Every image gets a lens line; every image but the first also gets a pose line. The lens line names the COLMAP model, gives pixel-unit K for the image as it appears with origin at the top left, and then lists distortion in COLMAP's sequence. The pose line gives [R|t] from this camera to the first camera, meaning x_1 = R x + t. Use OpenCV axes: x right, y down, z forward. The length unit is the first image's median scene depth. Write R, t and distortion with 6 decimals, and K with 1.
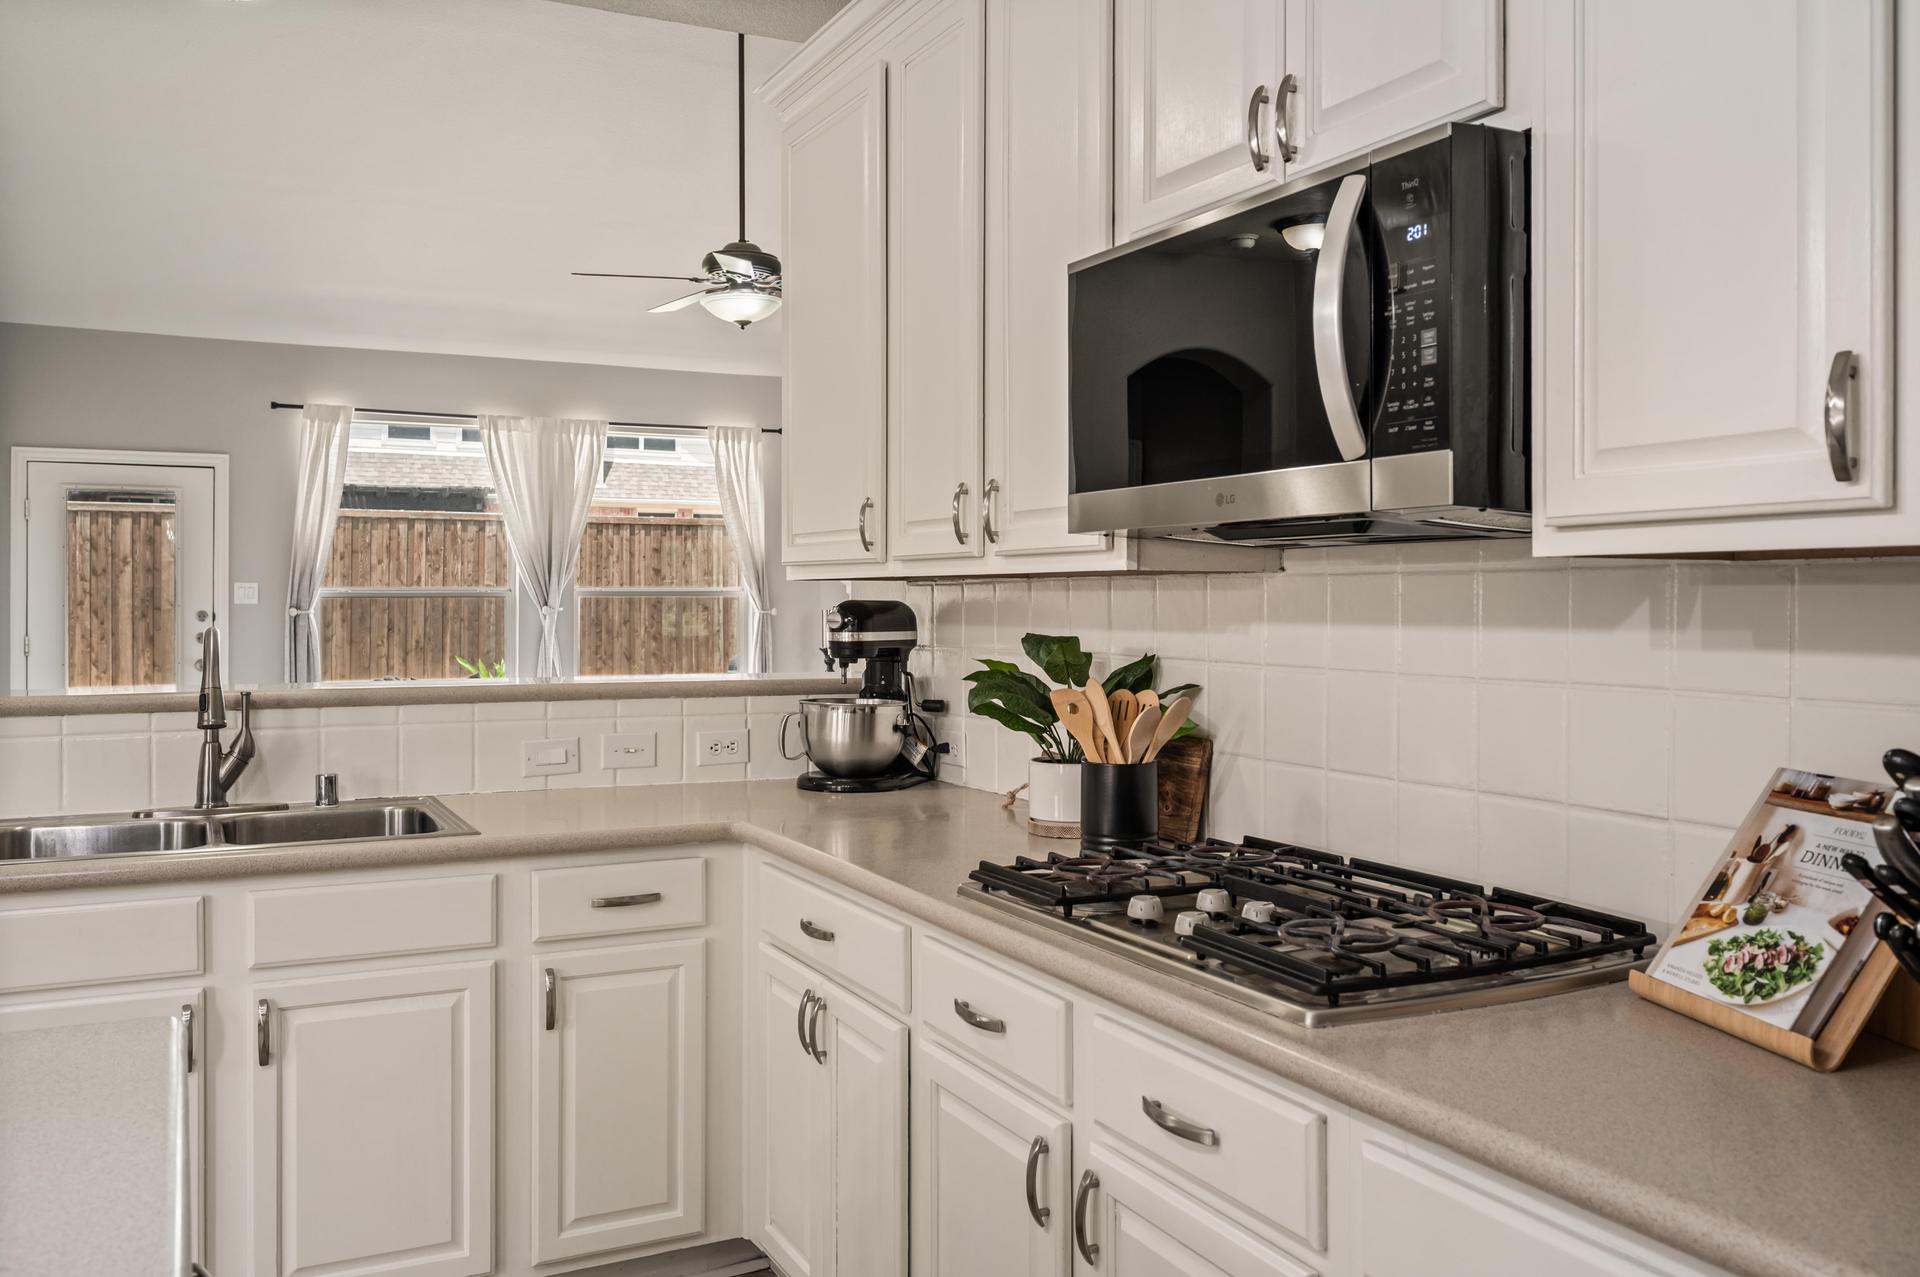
lens RADIAL K [[1531.0, 0, 940.9], [0, 1531.0, 613.8], [0, 0, 1]] dist [-0.001483, -0.005110]
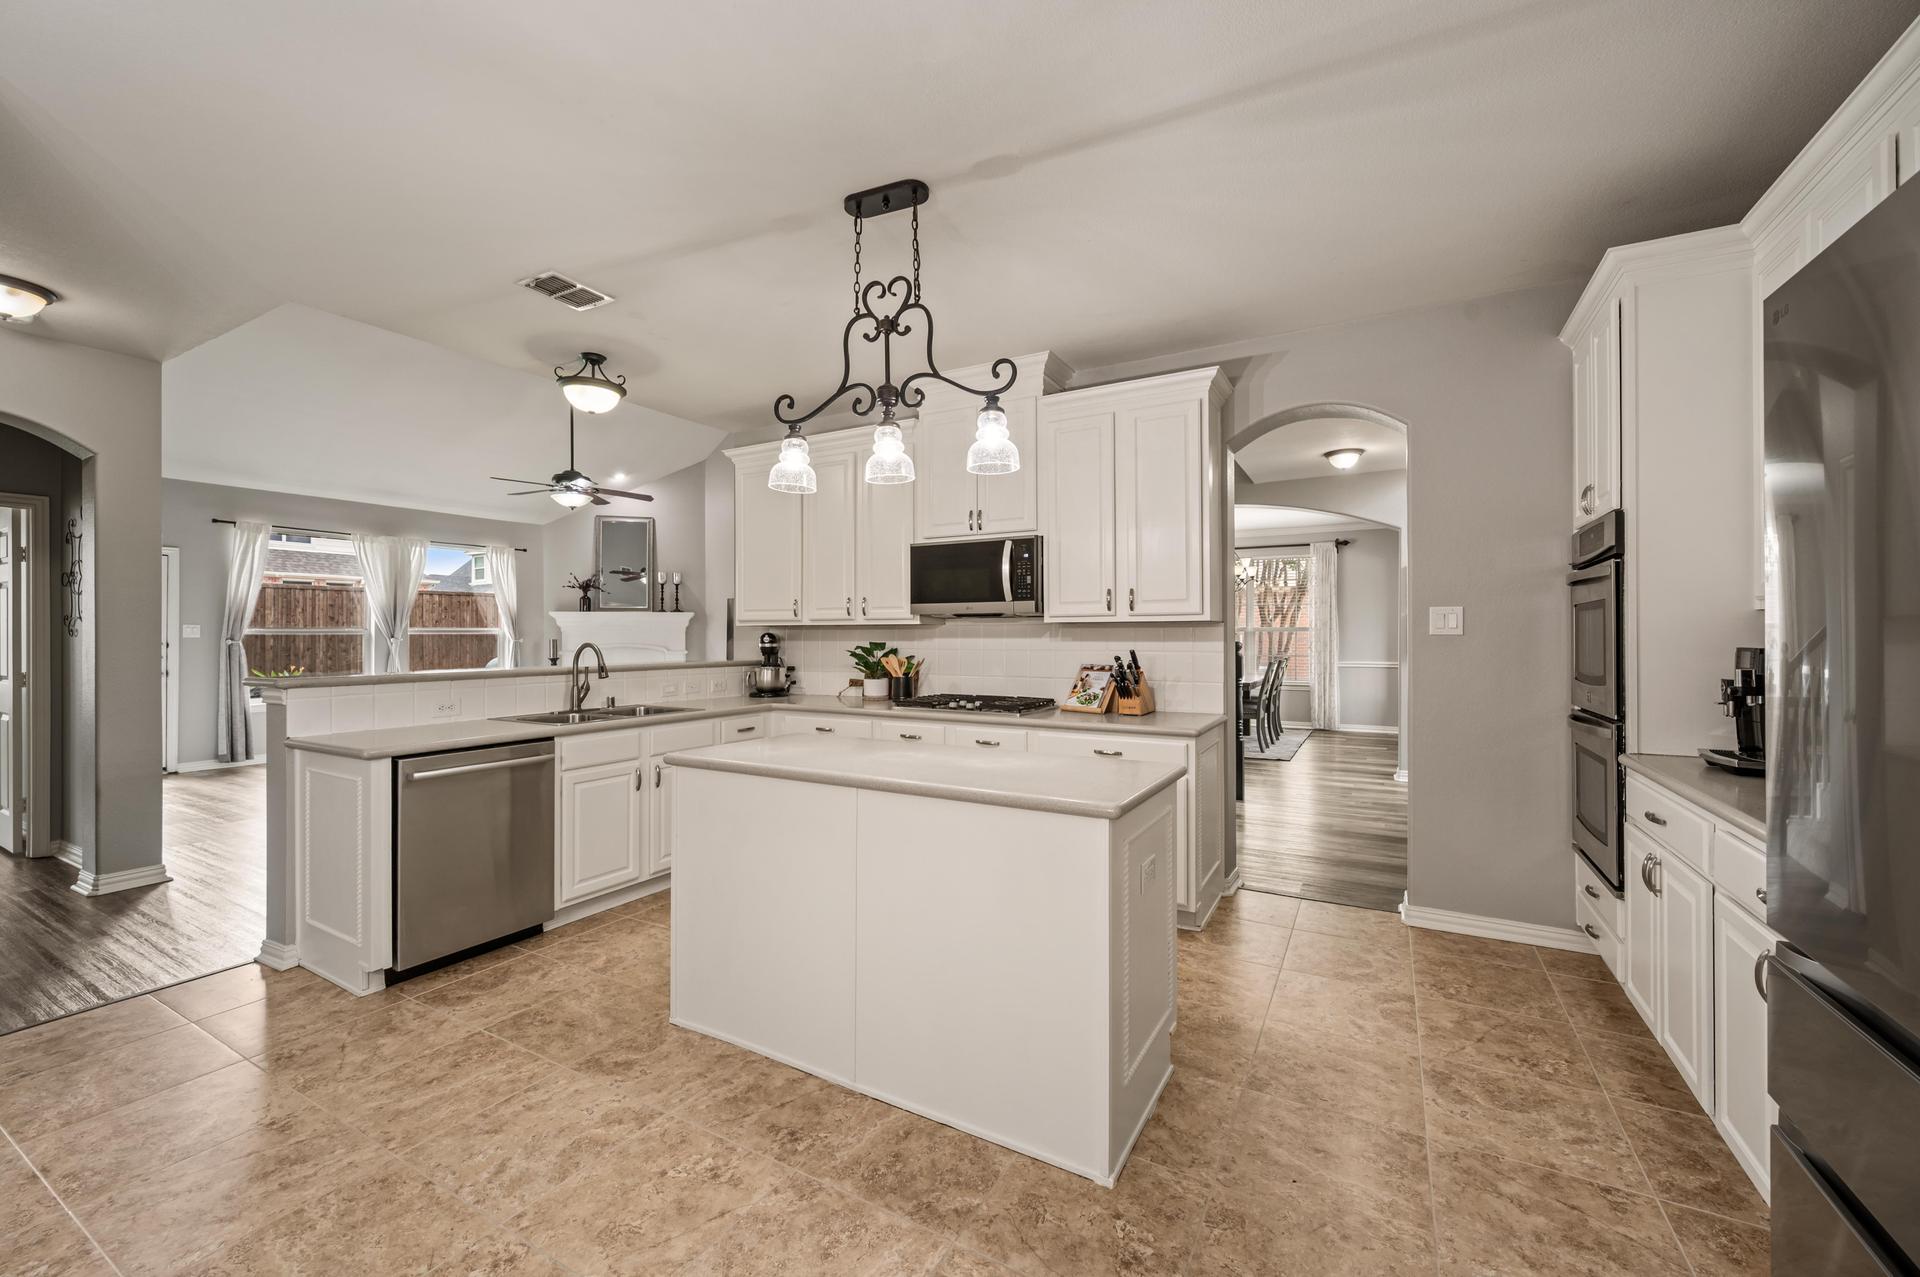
lens RADIAL K [[759.1, 0, 943.8], [0, 759.1, 628.9], [0, 0, 1]] dist [-0.001919, 0.000377]
pose [[0.841651, 0.001135, 0.540021, -0.679340], [0.007894, 0.999865, -0.014405, 0.009163], [-0.539965, 0.016386, 0.841528, -0.498943]]
